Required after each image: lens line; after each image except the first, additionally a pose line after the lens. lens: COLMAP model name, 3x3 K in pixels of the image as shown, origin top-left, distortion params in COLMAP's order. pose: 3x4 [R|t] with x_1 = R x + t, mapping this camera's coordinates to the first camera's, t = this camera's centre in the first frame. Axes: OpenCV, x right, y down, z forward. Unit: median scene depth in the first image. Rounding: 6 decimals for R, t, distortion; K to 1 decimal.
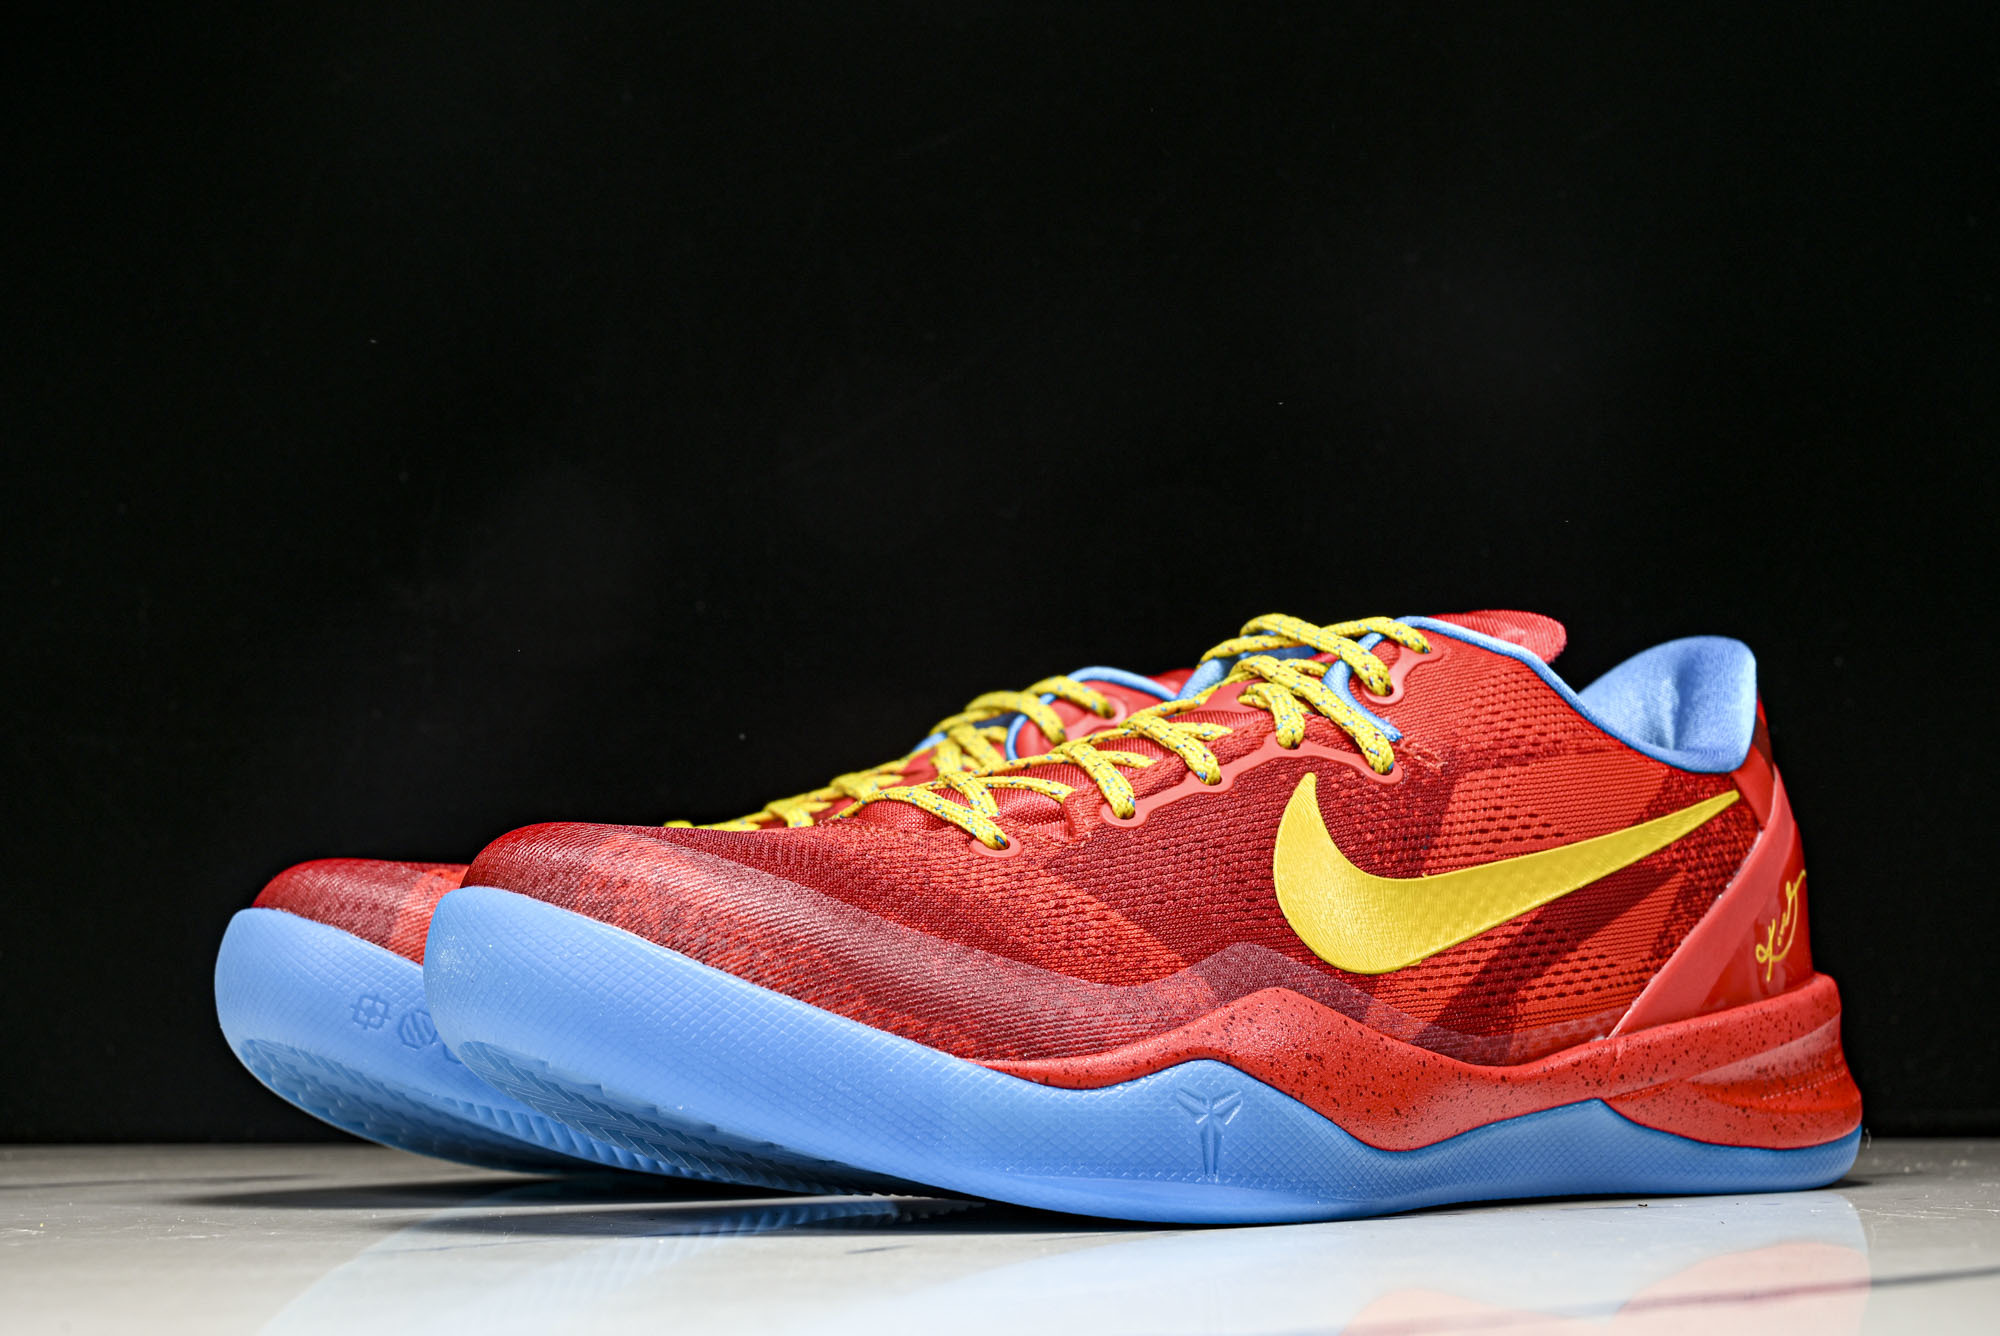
lens RADIAL K [[2675.5, 0, 1000.0], [0, 2675.5, 668.0], [0, 0, 1]] dist [0.105368, 0.008239]
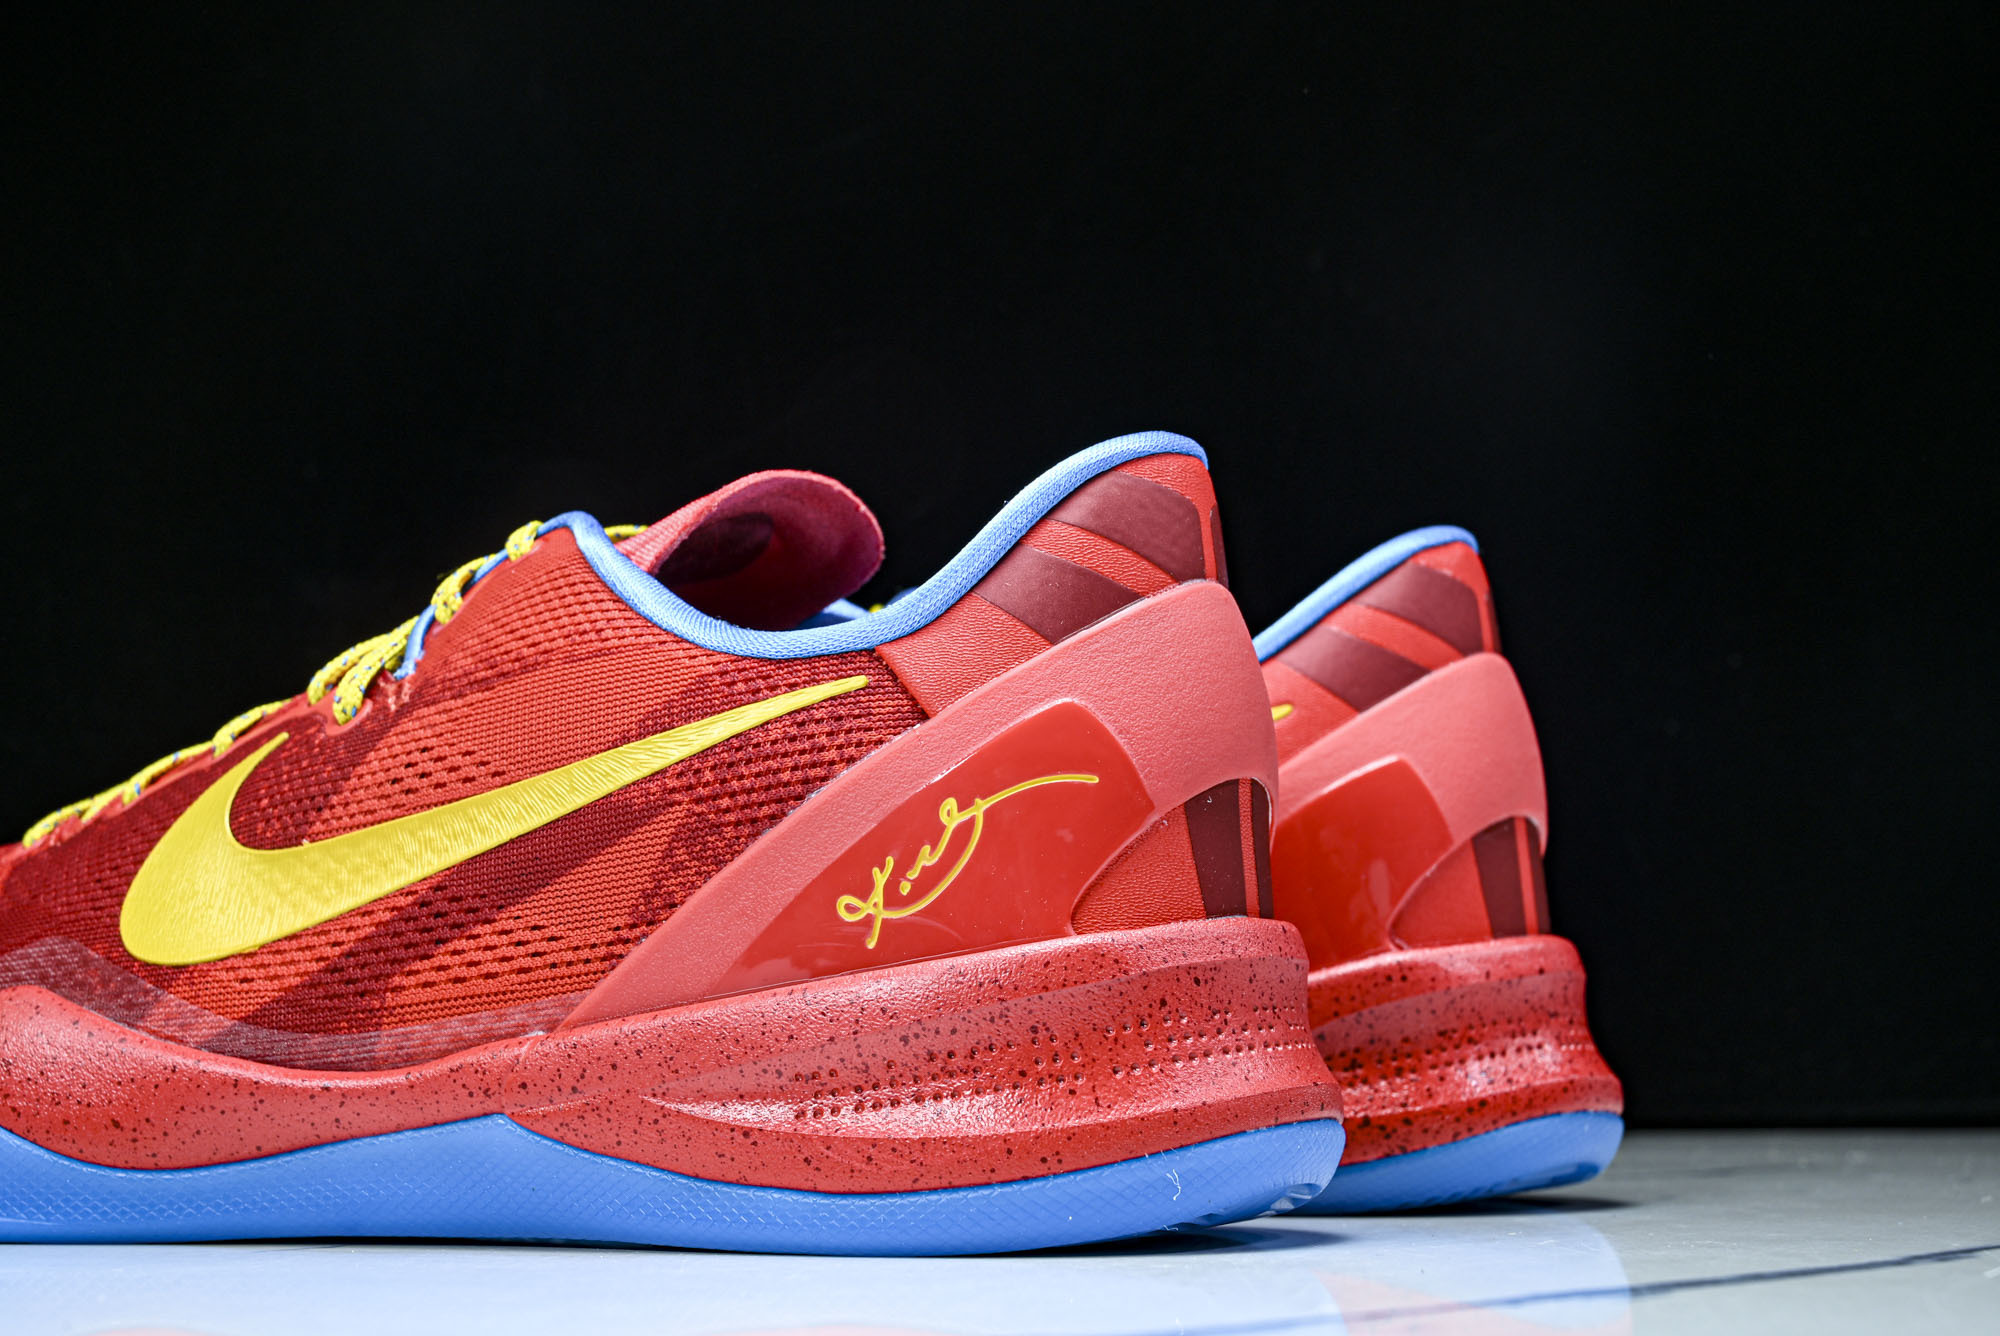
lens RADIAL K [[2675.5, 0, 1000.0], [0, 2675.5, 668.0], [0, 0, 1]] dist [0.105368, 0.008239]
pose [[0.469082, -0.097475, -0.877759, 0.965709], [0.135466, 0.990070, -0.037552, 0.080766], [0.872703, -0.101292, 0.477628, 0.759204]]
